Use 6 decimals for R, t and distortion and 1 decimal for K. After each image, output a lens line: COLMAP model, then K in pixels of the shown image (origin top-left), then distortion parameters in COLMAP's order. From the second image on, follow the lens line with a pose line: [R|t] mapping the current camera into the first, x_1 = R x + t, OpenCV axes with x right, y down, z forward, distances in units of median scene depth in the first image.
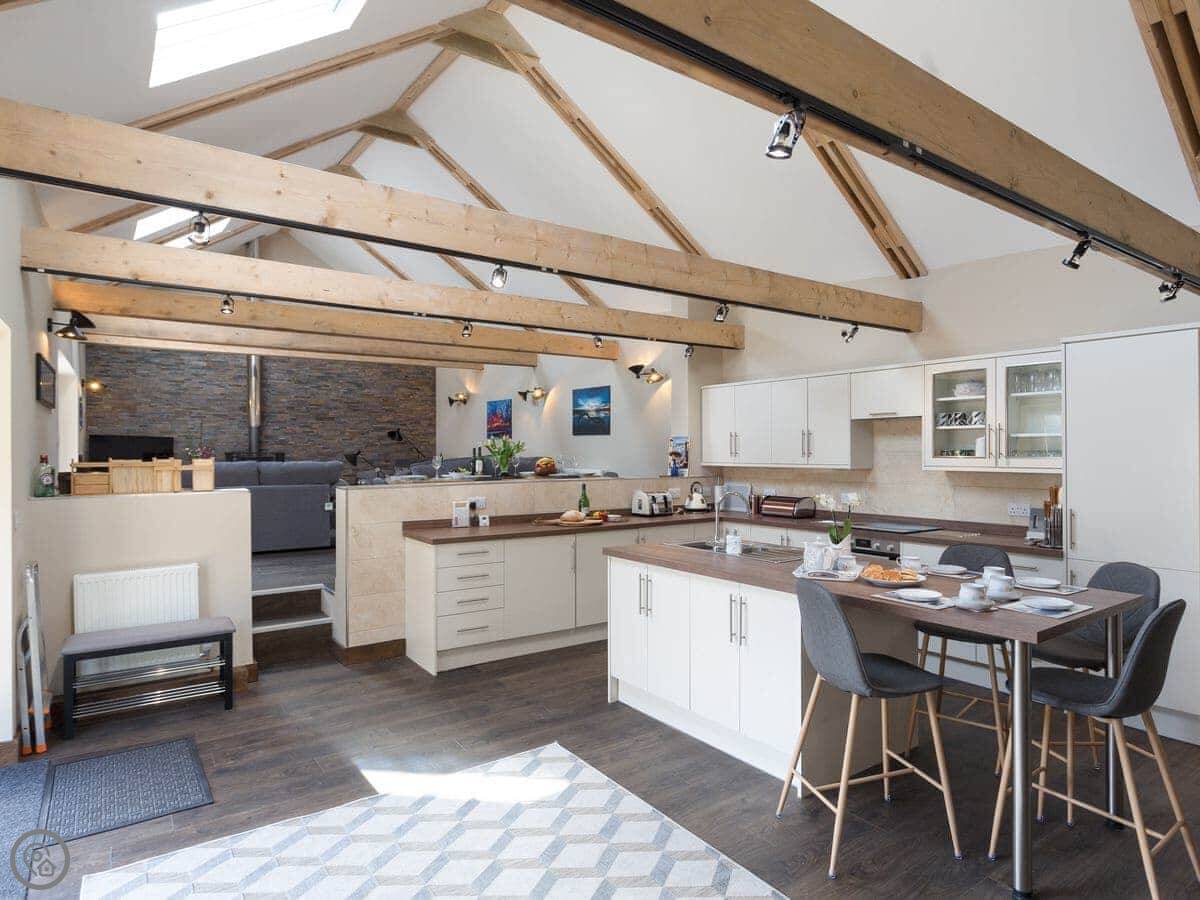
lens RADIAL K [[693.7, 0, 618.2], [0, 693.7, 448.5], [0, 0, 1]] dist [-0.013141, 0.006045]
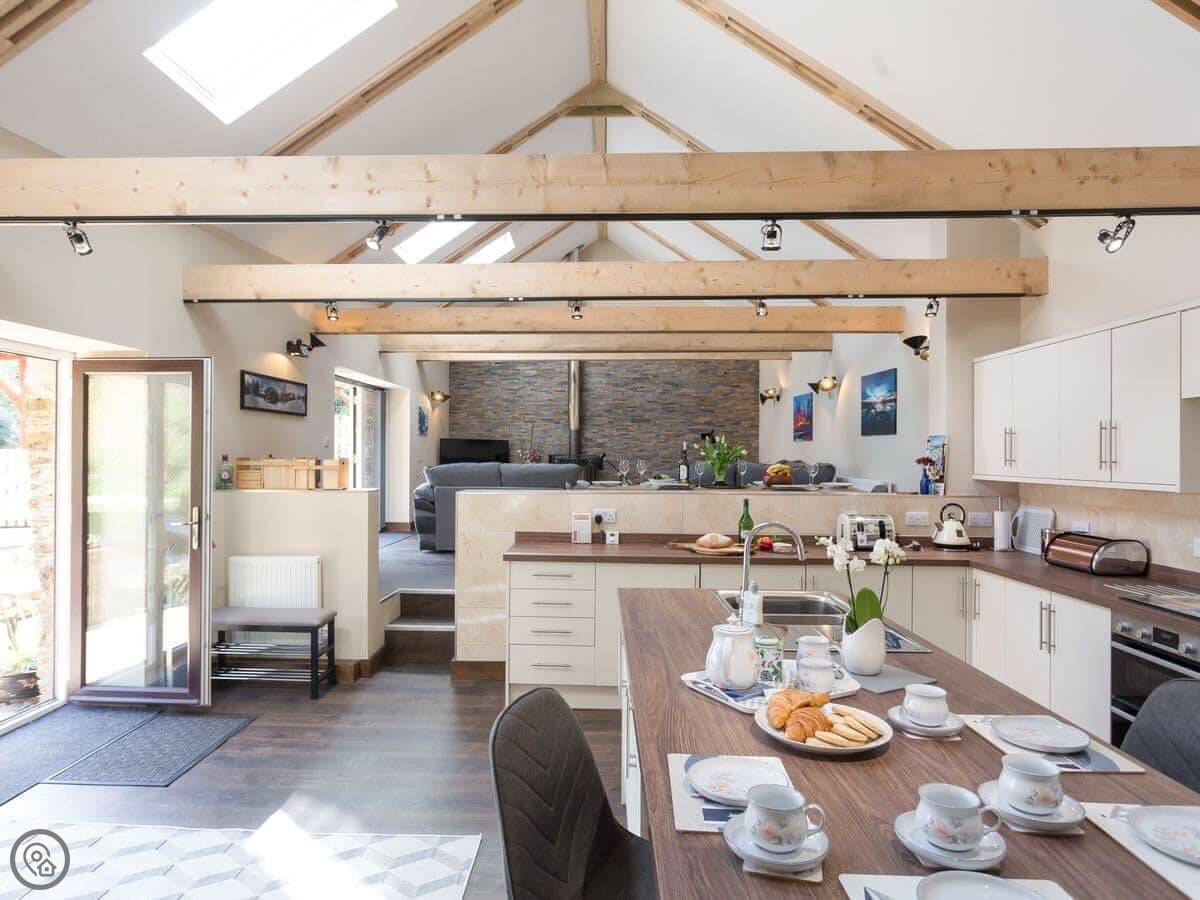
lens RADIAL K [[734.1, 0, 574.8], [0, 734.1, 447.9], [0, 0, 1]] dist [-0.031804, 0.013841]
pose [[0.783224, 0.001643, -0.621738, 0.242480], [-0.005866, 0.999972, -0.004747, 0.000513], [0.621713, 0.007365, 0.783211, 0.215094]]
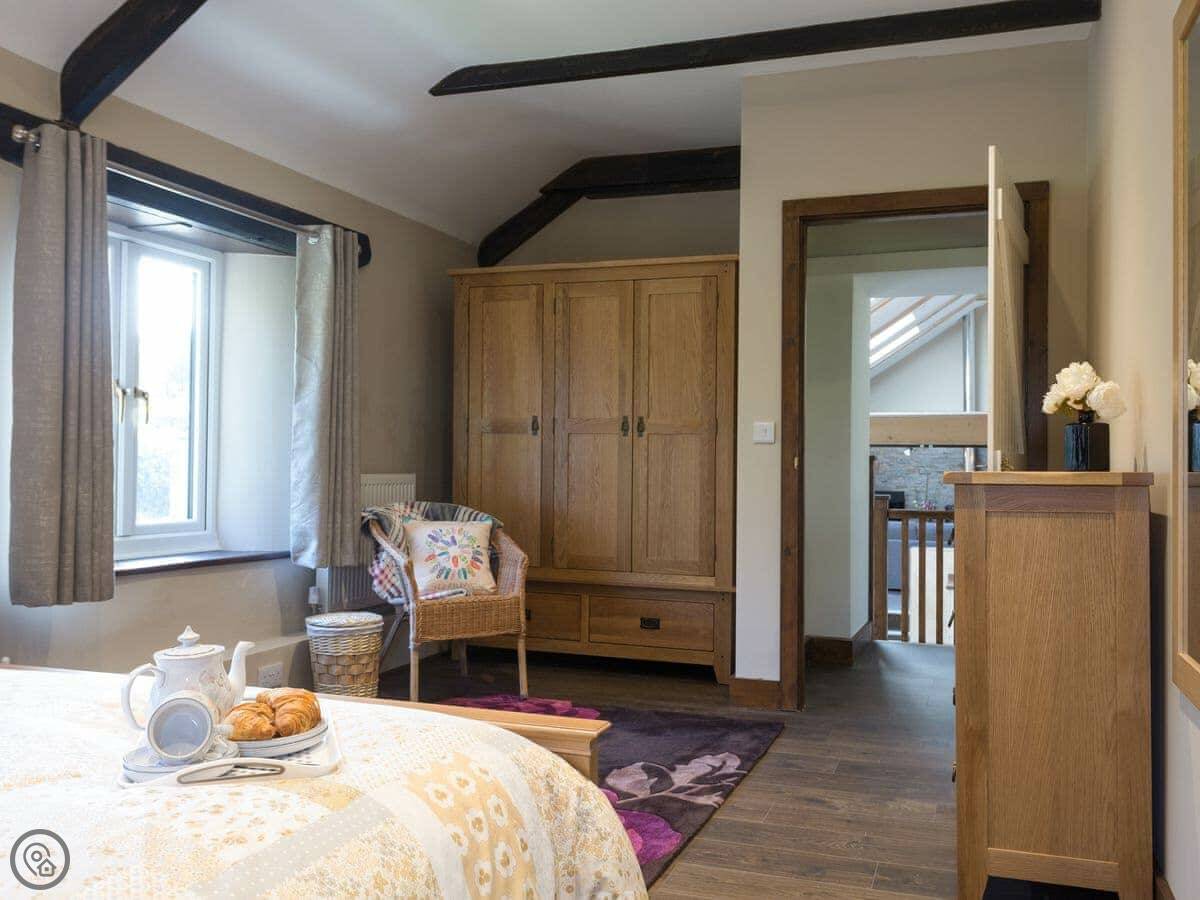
lens RADIAL K [[1077.9, 0, 597.3], [0, 1077.9, 450.6], [0, 0, 1]] dist [0.056519, -0.056790]
pose [[0.551404, -0.001369, -0.834237, 0.892831], [-0.011380, 0.999893, -0.009163, -0.092177], [0.834160, 0.014546, 0.551330, -0.673624]]
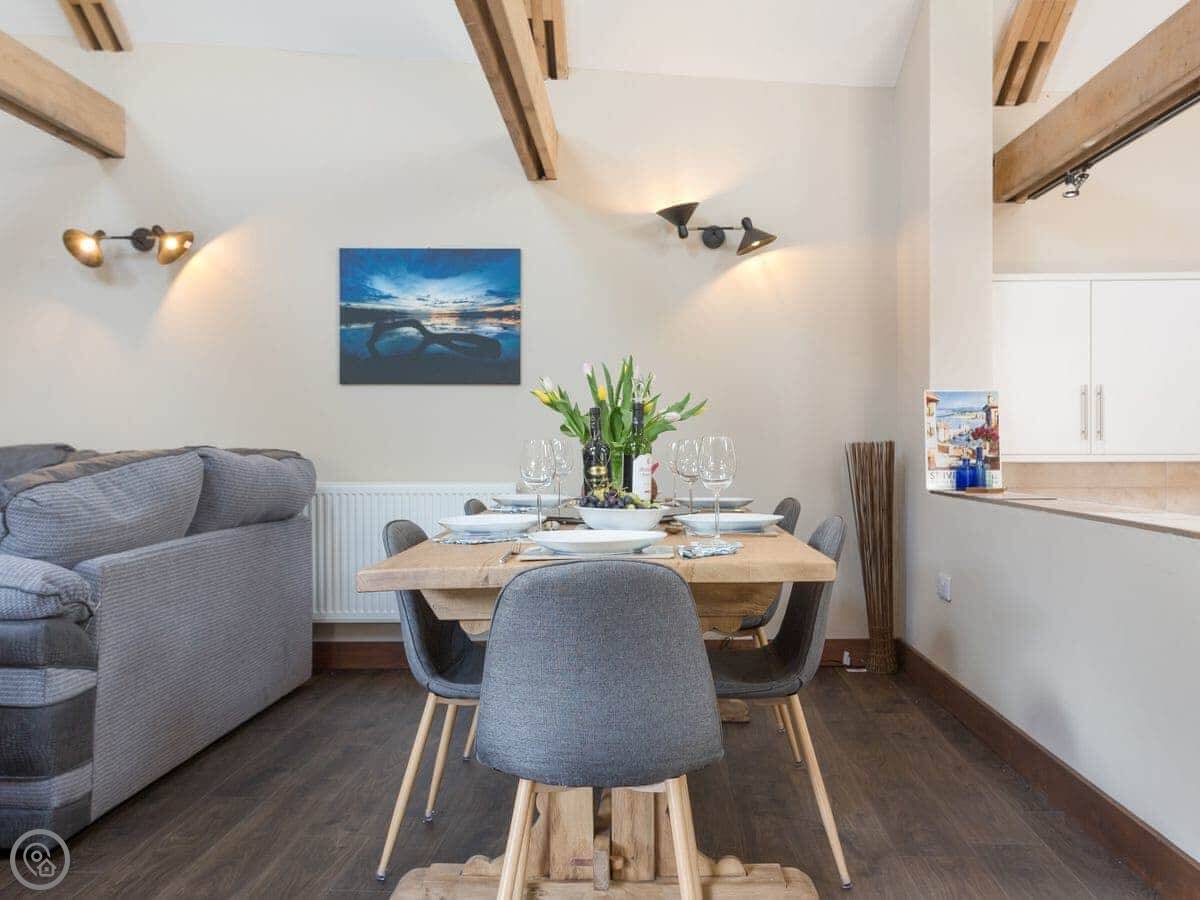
lens RADIAL K [[1077.9, 0, 599.7], [0, 1077.9, 434.0], [0, 0, 1]] dist [0.056519, -0.056790]
pose [[0.608628, -0.015389, 0.793306, -0.517891], [0.002684, 0.999846, 0.017336, -0.004437], [-0.793451, -0.008422, 0.608576, 0.746965]]
